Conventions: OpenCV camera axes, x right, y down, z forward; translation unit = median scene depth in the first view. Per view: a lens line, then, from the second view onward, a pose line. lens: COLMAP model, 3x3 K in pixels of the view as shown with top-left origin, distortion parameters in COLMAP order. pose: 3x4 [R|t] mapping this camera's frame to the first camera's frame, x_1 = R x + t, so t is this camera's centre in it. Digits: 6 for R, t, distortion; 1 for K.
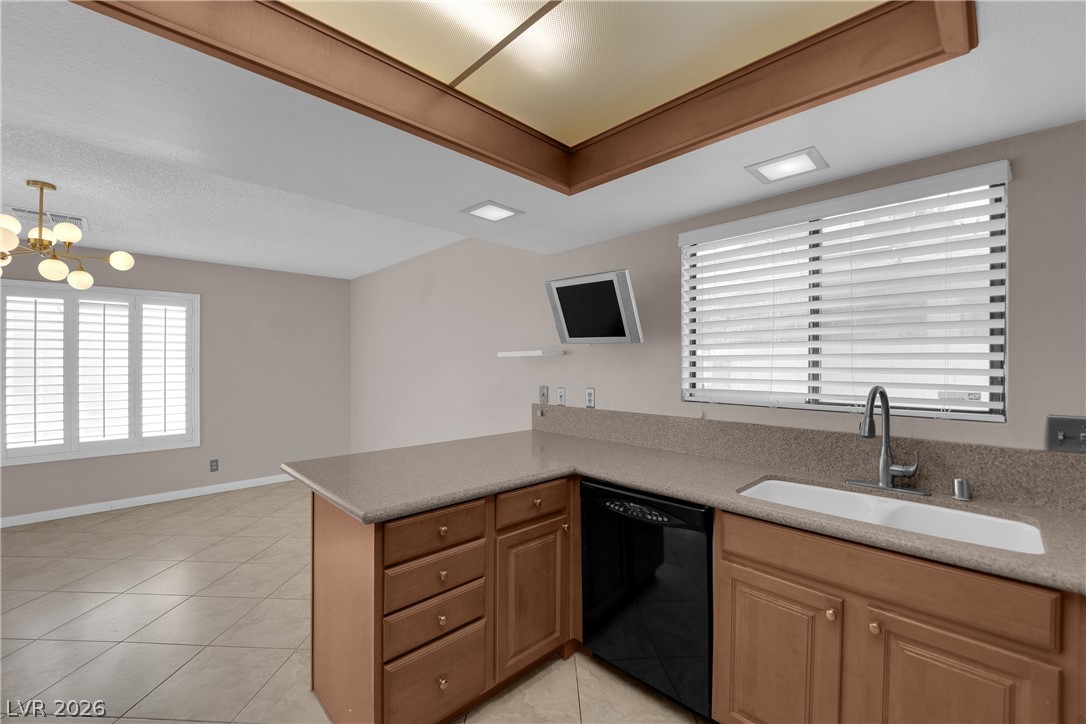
lens RADIAL K [[442.4, 0, 538.4], [0, 442.4, 364.5], [0, 0, 1]] dist [-0.006122, -0.004832]
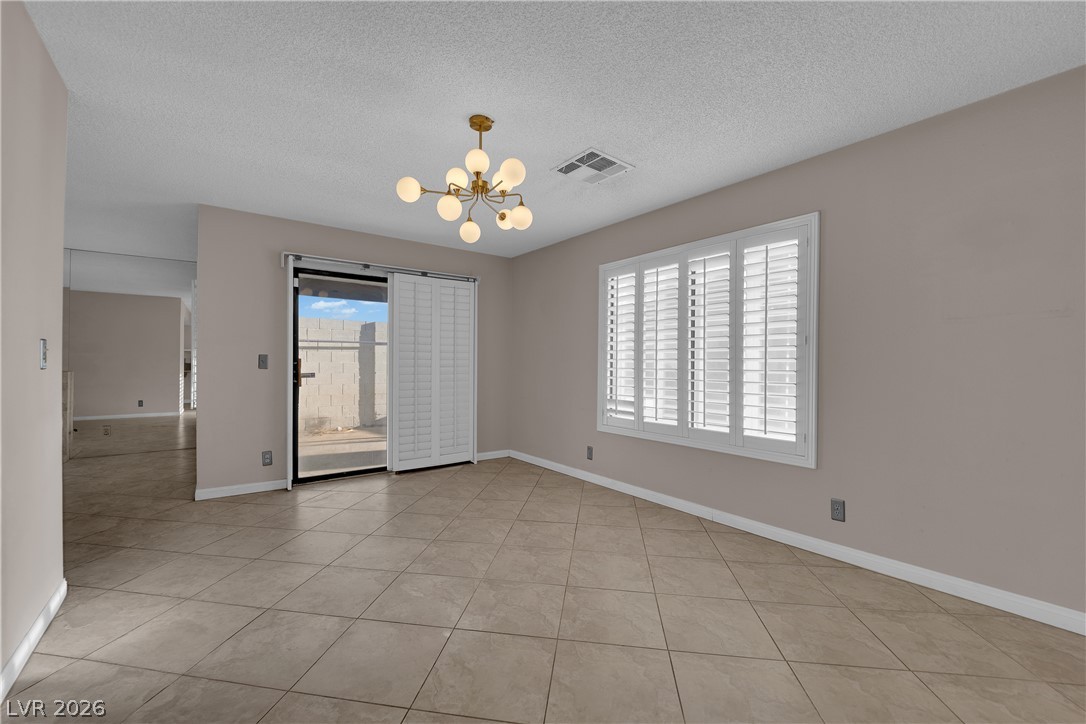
lens RADIAL K [[442.4, 0, 538.4], [0, 442.4, 364.5], [0, 0, 1]] dist [-0.006122, -0.004832]
pose [[-0.116682, 0.002655, -0.993166, -0.203177], [-0.010523, 0.999937, 0.003910, 0.068393], [0.993114, 0.010907, -0.116647, 1.012479]]
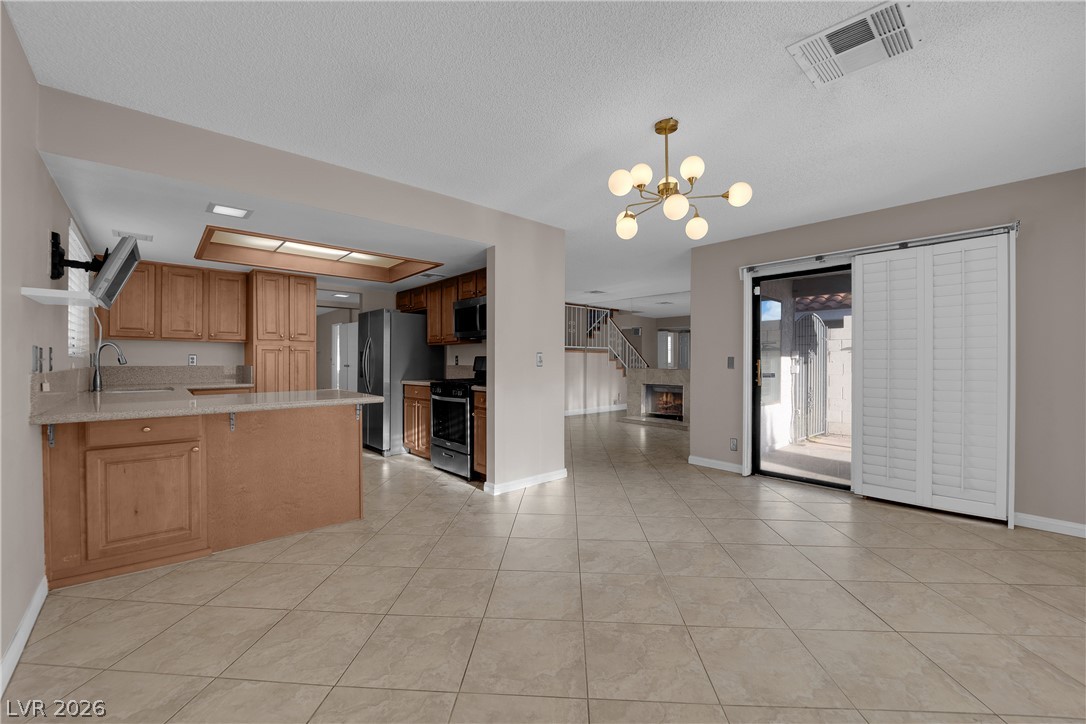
lens RADIAL K [[442.4, 0, 538.4], [0, 442.4, 364.5], [0, 0, 1]] dist [-0.006122, -0.004832]
pose [[-0.999201, -0.002785, 0.039869, -0.753493], [-0.002357, 0.999939, 0.010772, 0.065244], [-0.039897, 0.010669, -0.999147, 1.600829]]
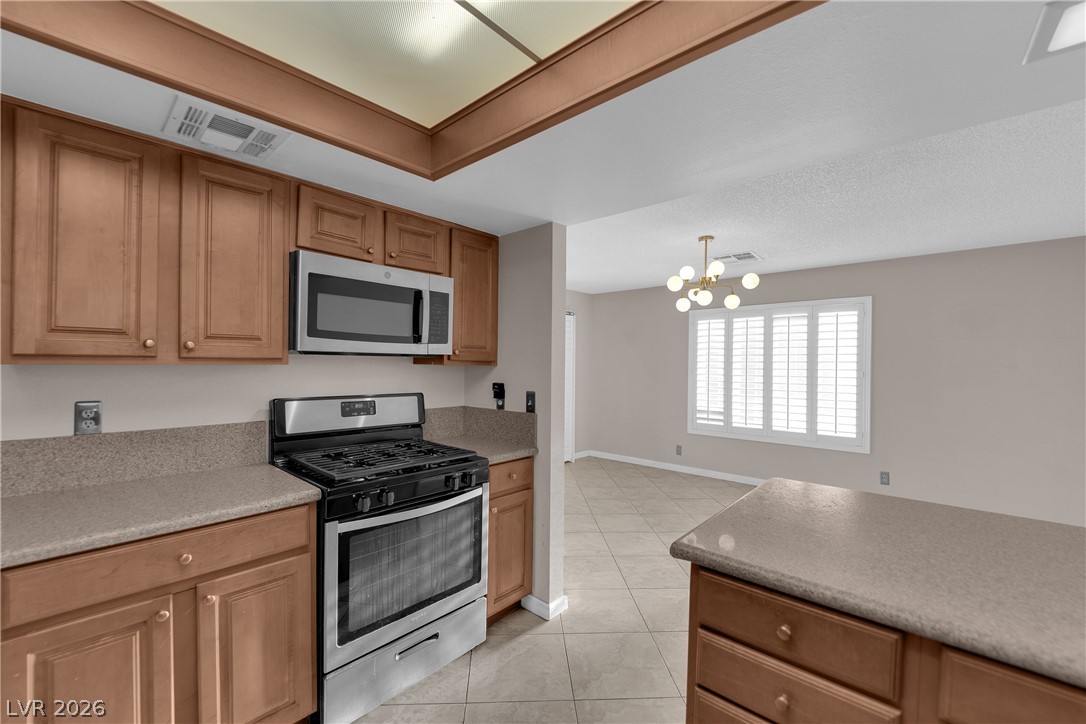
lens RADIAL K [[442.4, 0, 538.4], [0, 442.4, 364.5], [0, 0, 1]] dist [-0.006122, -0.004832]
pose [[0.076313, 0.002145, -0.997082, 0.188859], [-0.013884, 0.999903, 0.001089, -0.000447], [0.996987, 0.013761, 0.076335, 0.296511]]
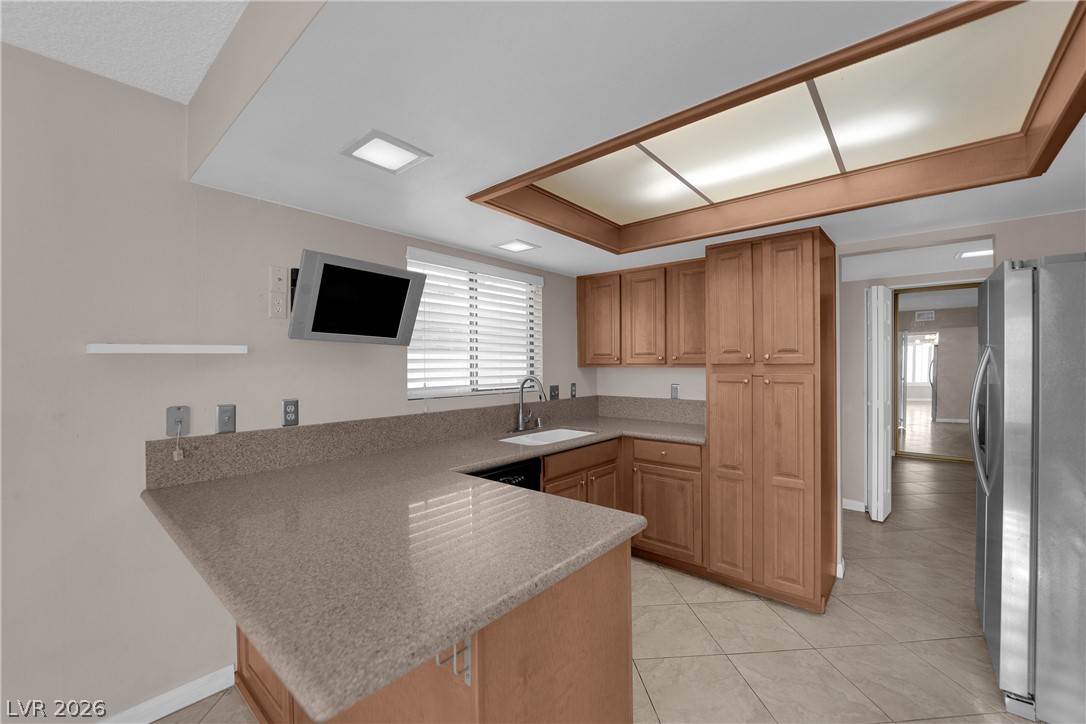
lens RADIAL K [[442.4, 0, 538.4], [0, 442.4, 364.5], [0, 0, 1]] dist [-0.006122, -0.004832]
pose [[-0.097964, 0.001430, 0.995189, -0.592617], [0.006744, 0.999977, -0.000773, -0.001499], [-0.995167, 0.006636, -0.097972, 0.587583]]
